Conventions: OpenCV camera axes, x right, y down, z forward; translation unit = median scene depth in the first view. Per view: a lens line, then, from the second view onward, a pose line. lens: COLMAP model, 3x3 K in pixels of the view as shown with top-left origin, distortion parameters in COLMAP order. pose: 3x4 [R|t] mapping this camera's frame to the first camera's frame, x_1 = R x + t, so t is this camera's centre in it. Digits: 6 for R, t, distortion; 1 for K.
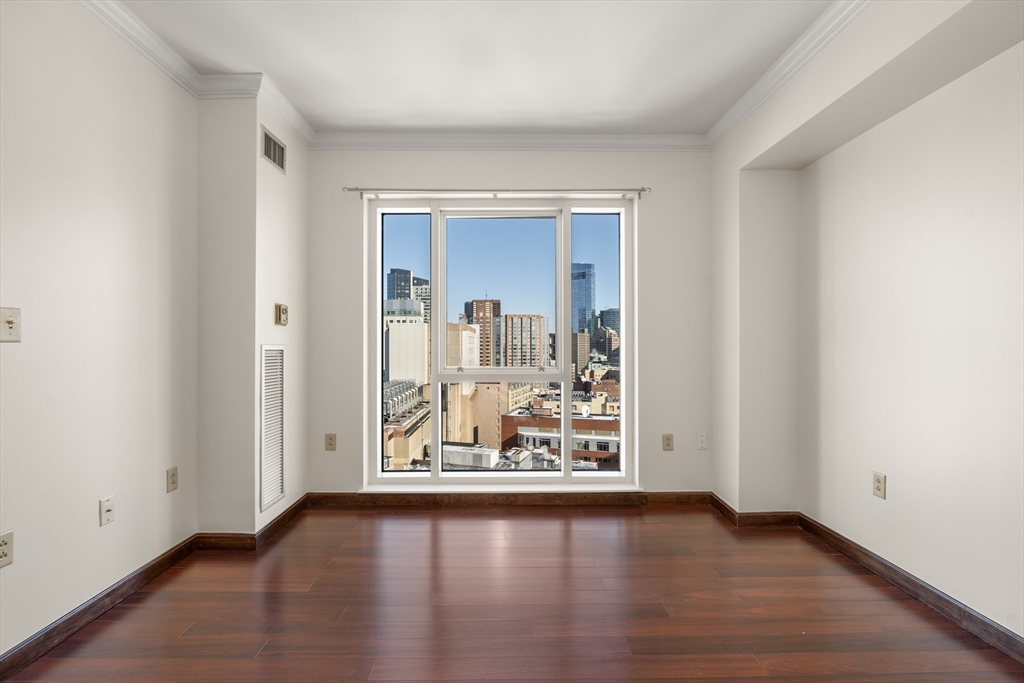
lens RADIAL K [[462.5, 0, 512.0], [0, 462.5, 341.5], [0, 0, 1]] dist [-0.000858, 0.000528]
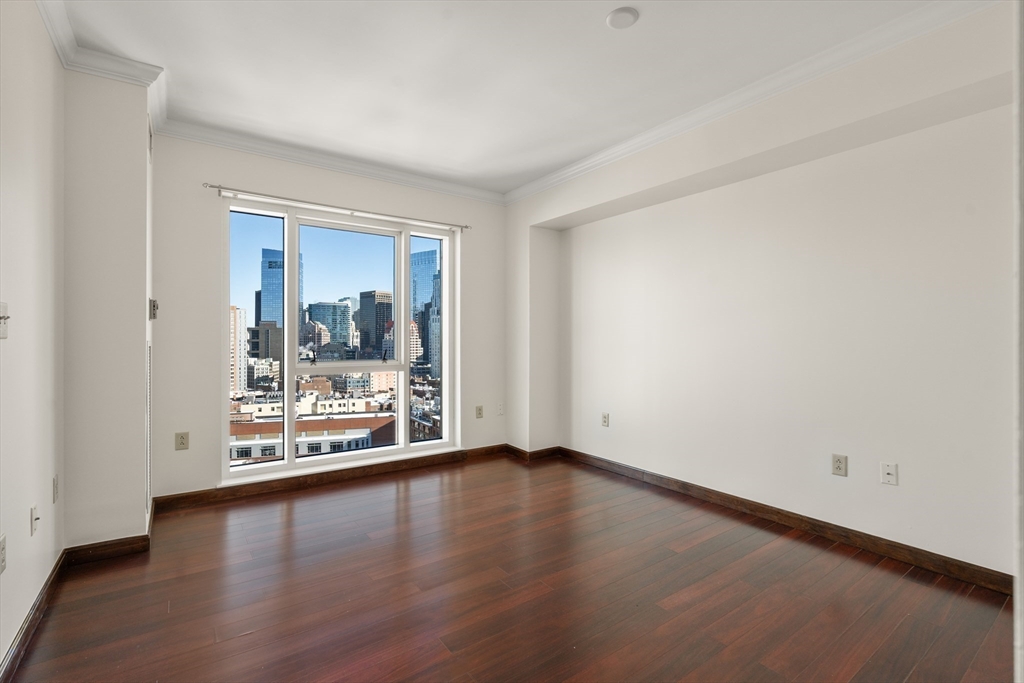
lens RADIAL K [[462.5, 0, 512.0], [0, 462.5, 341.5], [0, 0, 1]] dist [-0.000858, 0.000528]
pose [[0.820602, 0.001179, 0.571499, -0.337540], [-0.006401, 0.999954, 0.007128, -0.003242], [-0.571464, -0.009508, 0.820572, -0.170867]]
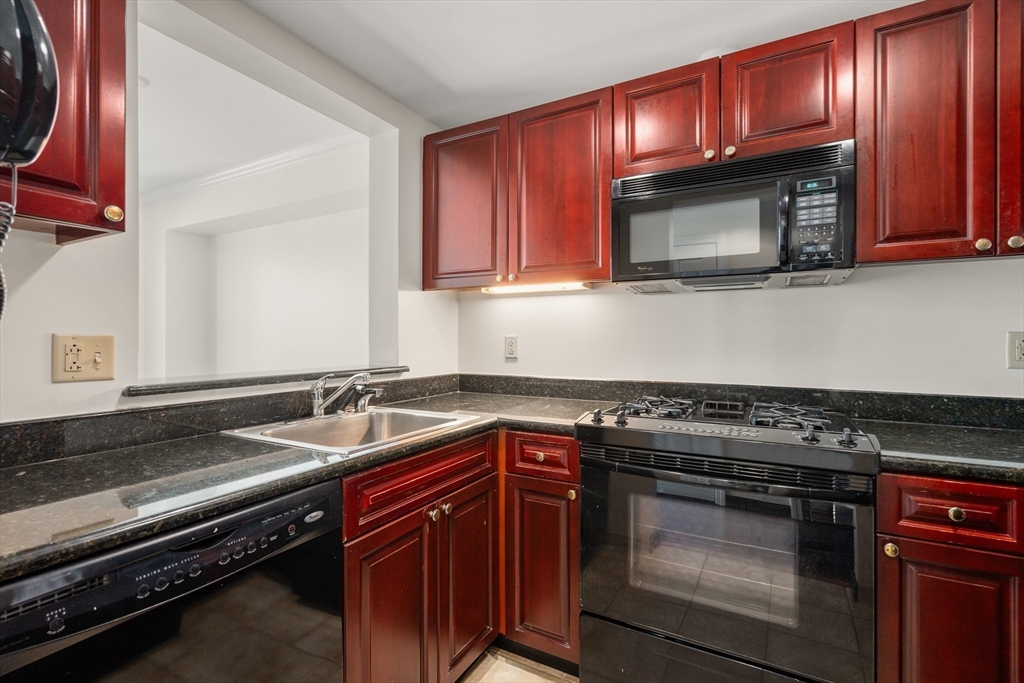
lens RADIAL K [[462.5, 0, 512.0], [0, 462.5, 341.5], [0, 0, 1]] dist [-0.000858, 0.000528]
pose [[0.502625, -0.006342, 0.864481, -0.214885], [-0.008235, 0.999893, 0.012123, -0.017760], [-0.864465, -0.013212, 0.502519, -0.636553]]
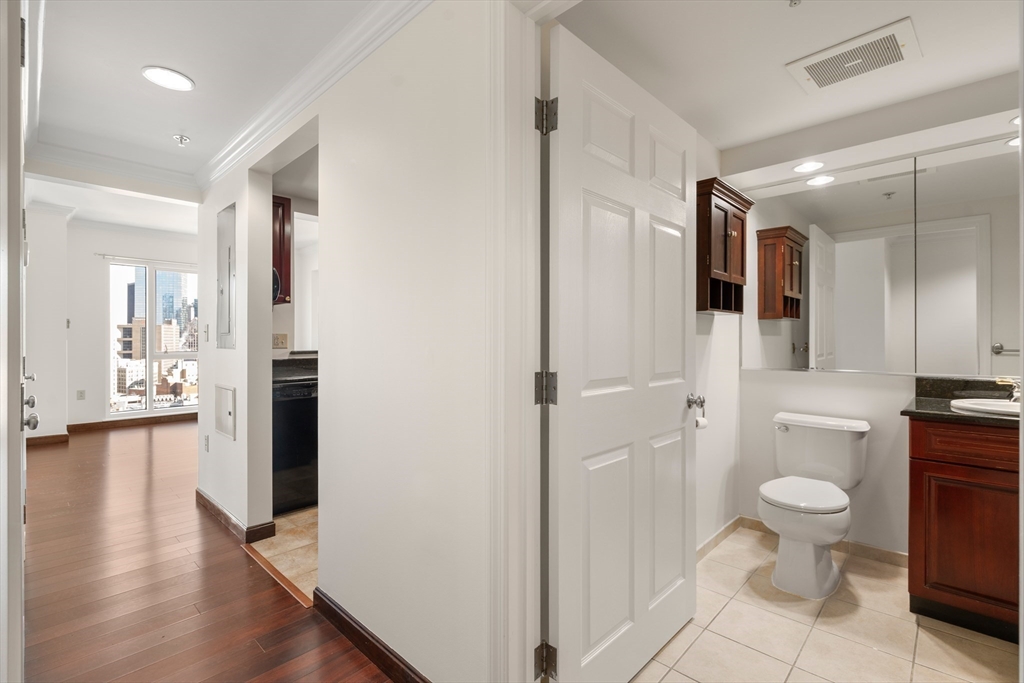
lens RADIAL K [[470.1, 0, 514.2], [0, 470.1, 339.2], [0, 0, 1]] dist [-0.000736, 0.000422]
pose [[0.703963, -0.001219, 0.710235, -0.448403], [-0.004161, 0.999974, 0.005841, -0.012201], [-0.710224, -0.007067, 0.703940, -1.286963]]
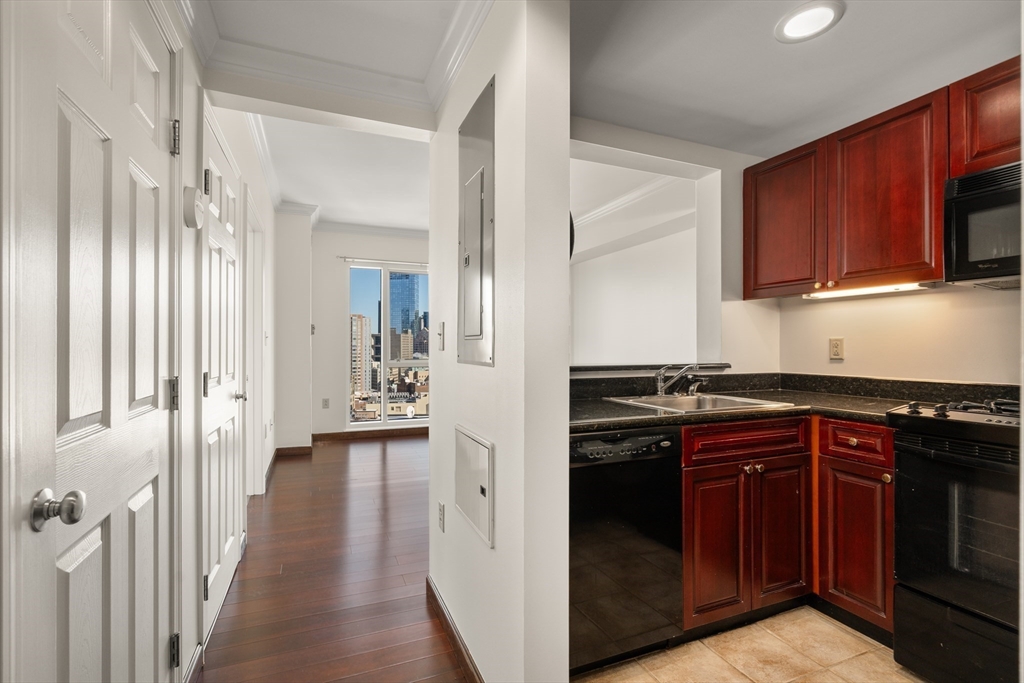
lens RADIAL K [[470.1, 0, 509.7], [0, 470.1, 345.1], [0, 0, 1]] dist [-0.000155, 0.000217]
pose [[0.931137, 0.001688, 0.364665, -0.350122], [-0.003759, 0.999981, 0.004967, -0.009000], [-0.364650, -0.005996, 0.931125, -0.774339]]
